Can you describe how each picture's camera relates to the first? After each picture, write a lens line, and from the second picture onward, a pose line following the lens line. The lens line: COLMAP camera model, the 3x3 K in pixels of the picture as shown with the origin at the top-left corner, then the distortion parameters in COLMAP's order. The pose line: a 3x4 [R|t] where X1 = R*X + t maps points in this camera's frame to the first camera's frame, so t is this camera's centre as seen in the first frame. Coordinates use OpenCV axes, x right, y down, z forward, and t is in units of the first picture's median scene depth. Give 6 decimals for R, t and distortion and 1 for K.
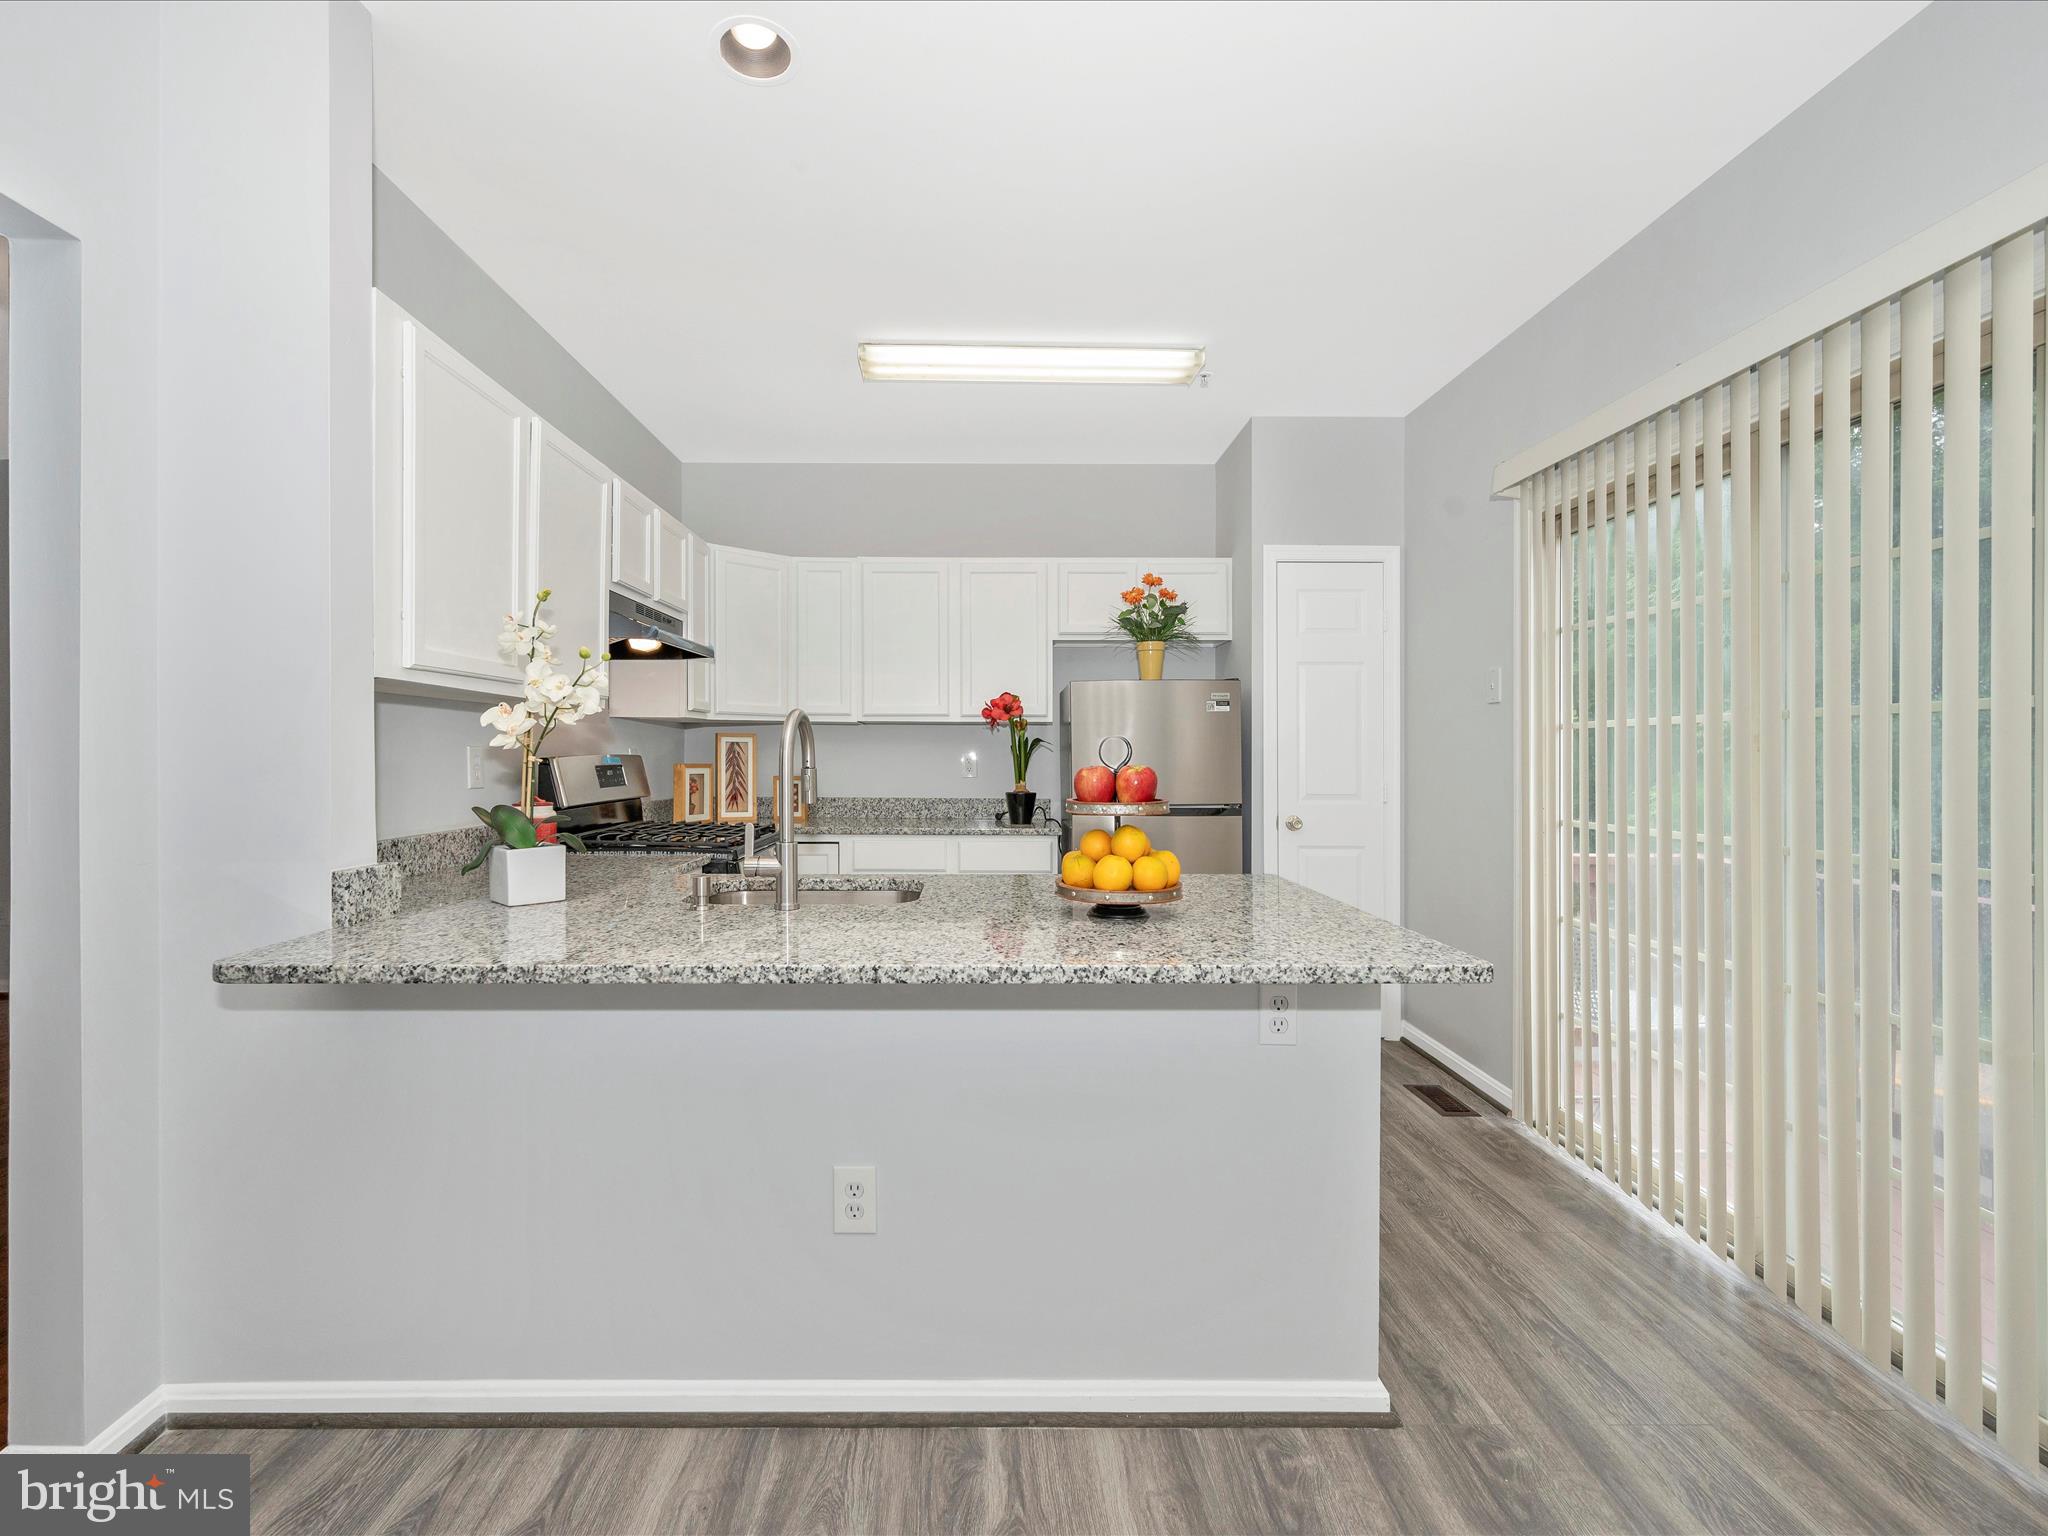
lens RADIAL K [[946.4, 0, 1026.6], [0, 946.4, 767.7], [0, 0, 1]] dist [0.002050, 0.003881]
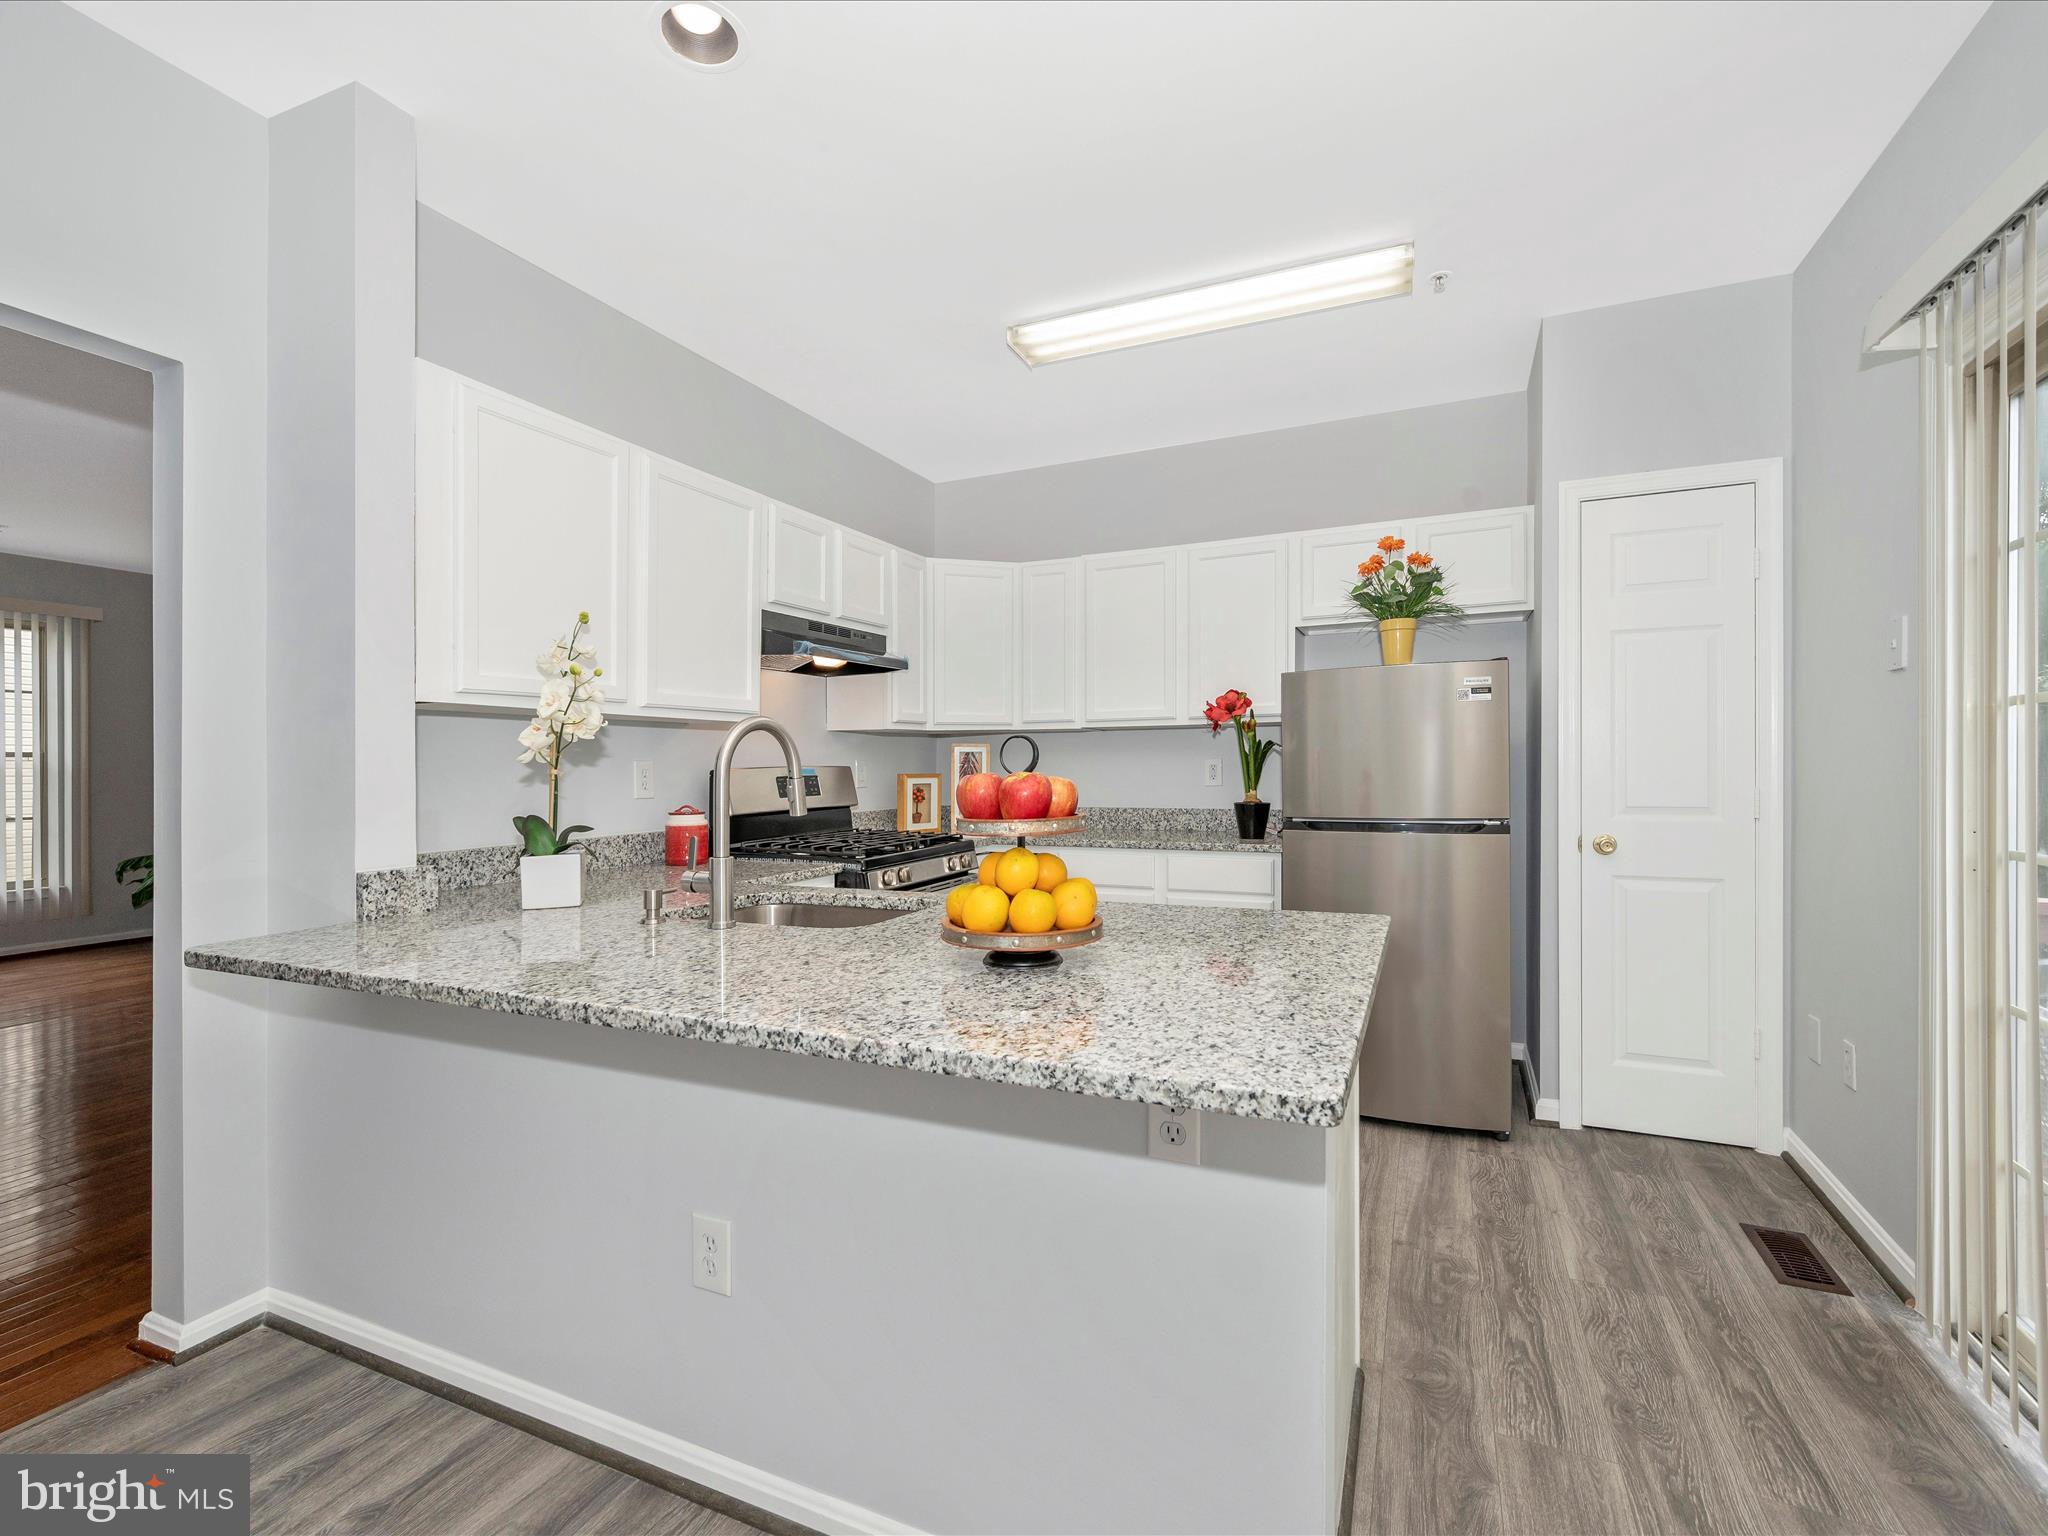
lens RADIAL K [[946.4, 0, 1033.6], [0, 946.4, 782.2], [0, 0, 1]] dist [0.002050, 0.003881]
pose [[0.904551, -0.004286, -0.426343, 0.206348], [0.007545, 0.999954, 0.005954, 0.000063], [0.426298, -0.008603, 0.904542, 0.131615]]
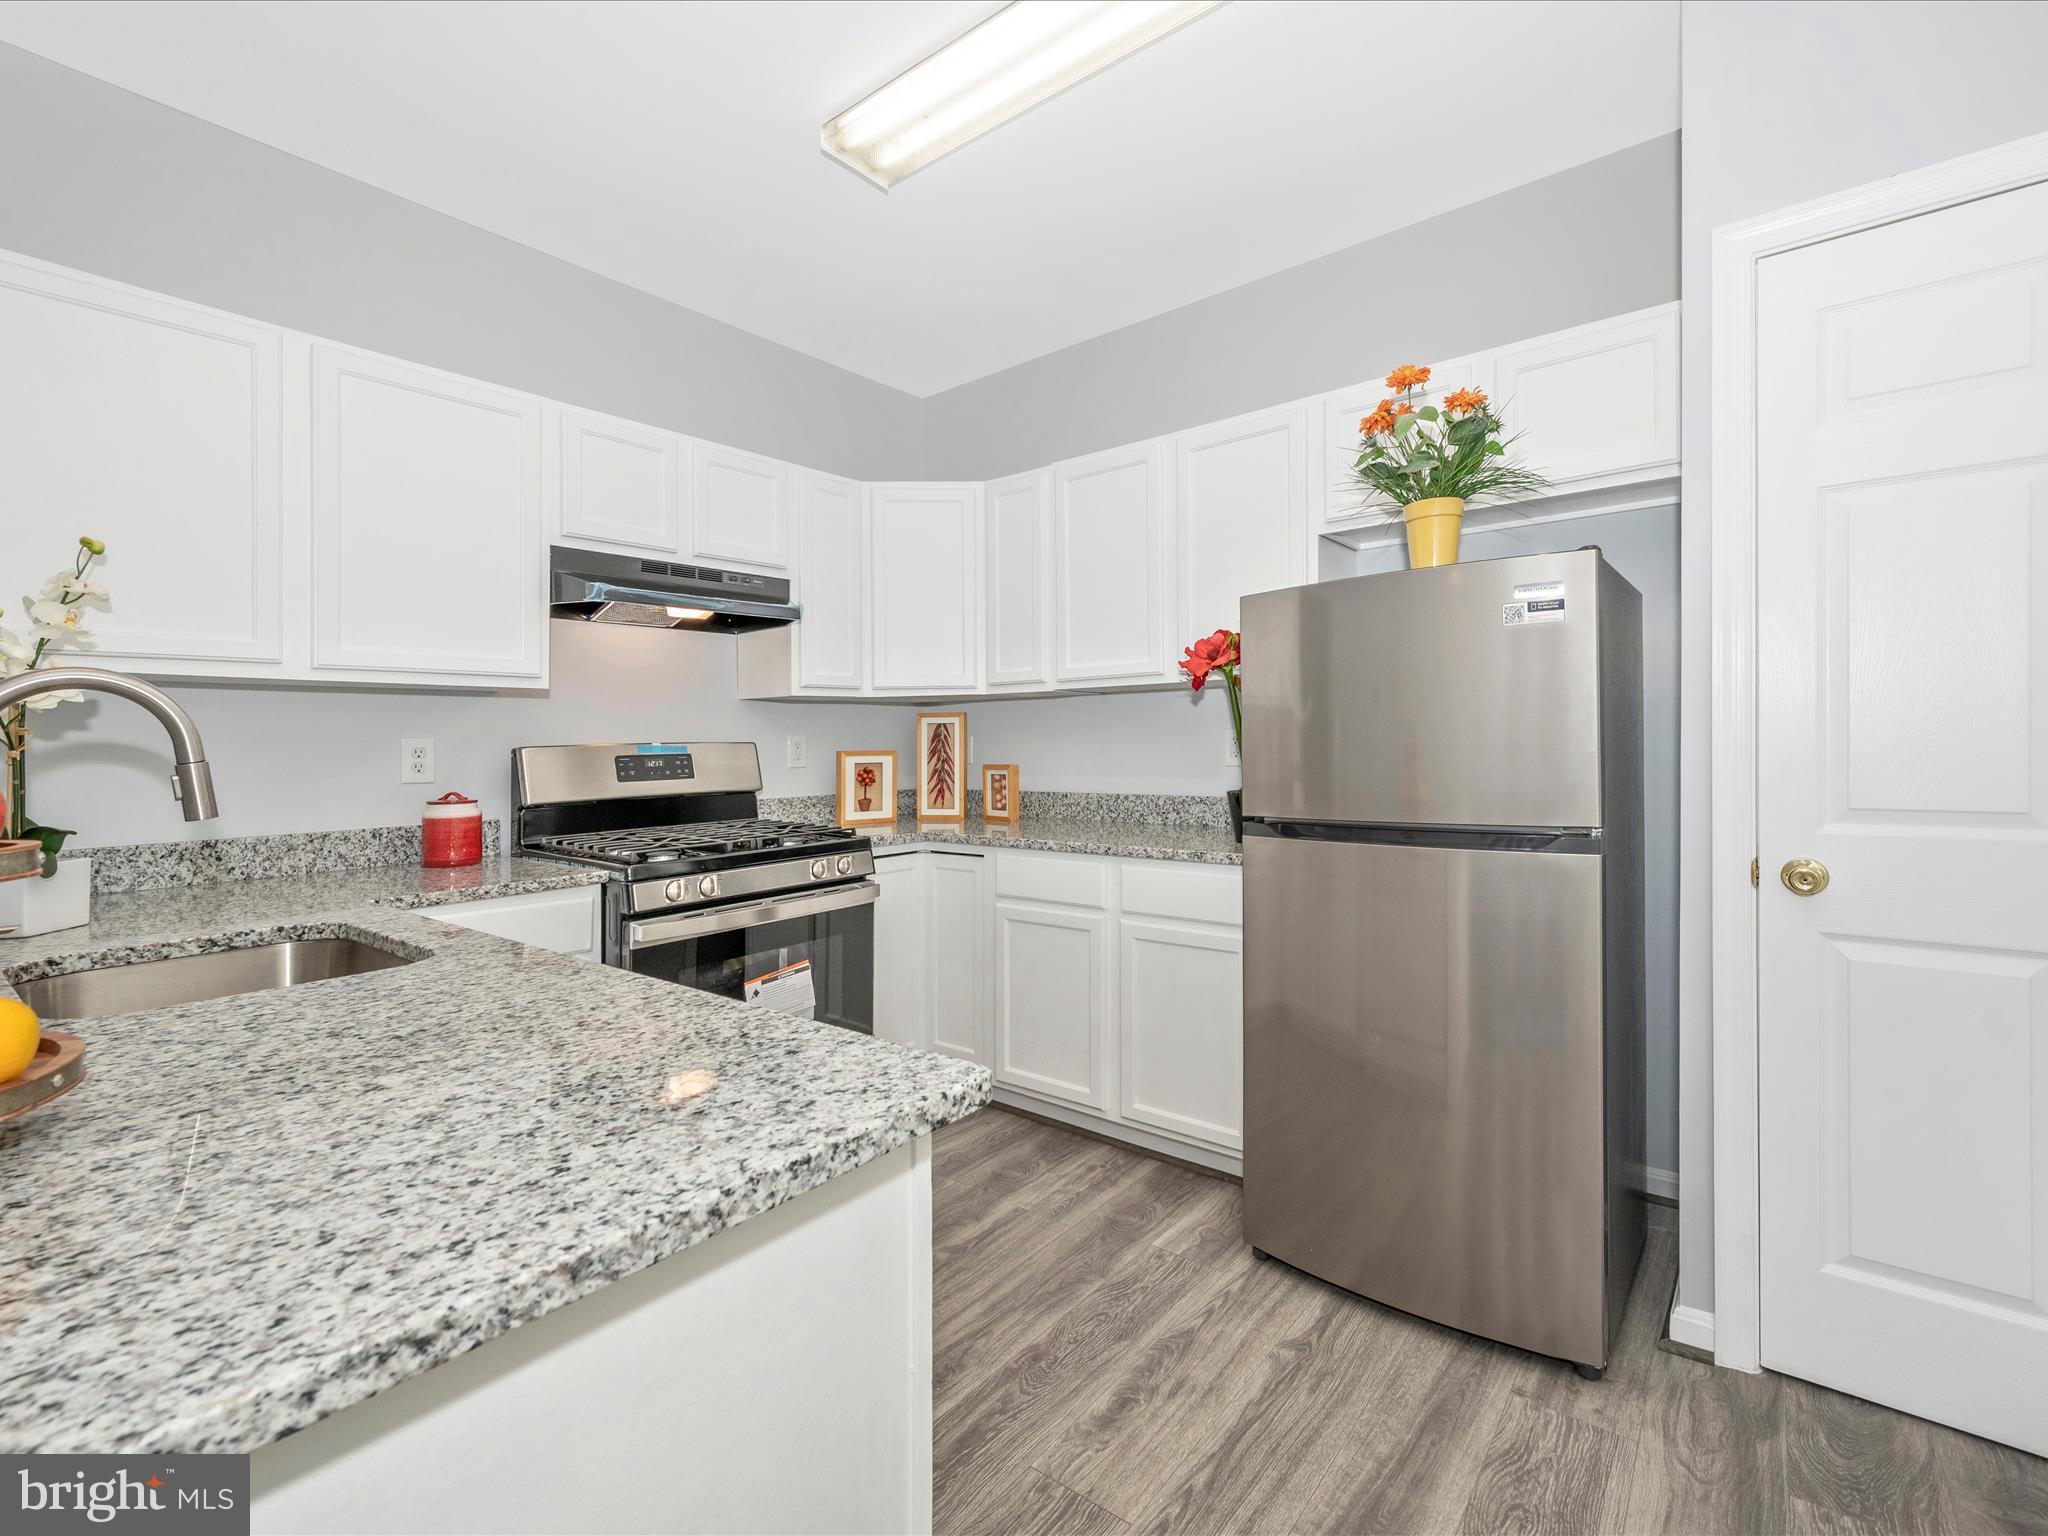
lens RADIAL K [[946.4, 0, 1030.4], [0, 946.4, 768.1], [0, 0, 1]] dist [0.002050, 0.003881]
pose [[0.757666, 0.000268, -0.652643, 0.317367], [0.011313, 0.999844, 0.013544, 0.001531], [0.652545, -0.017645, 0.757545, 0.490657]]
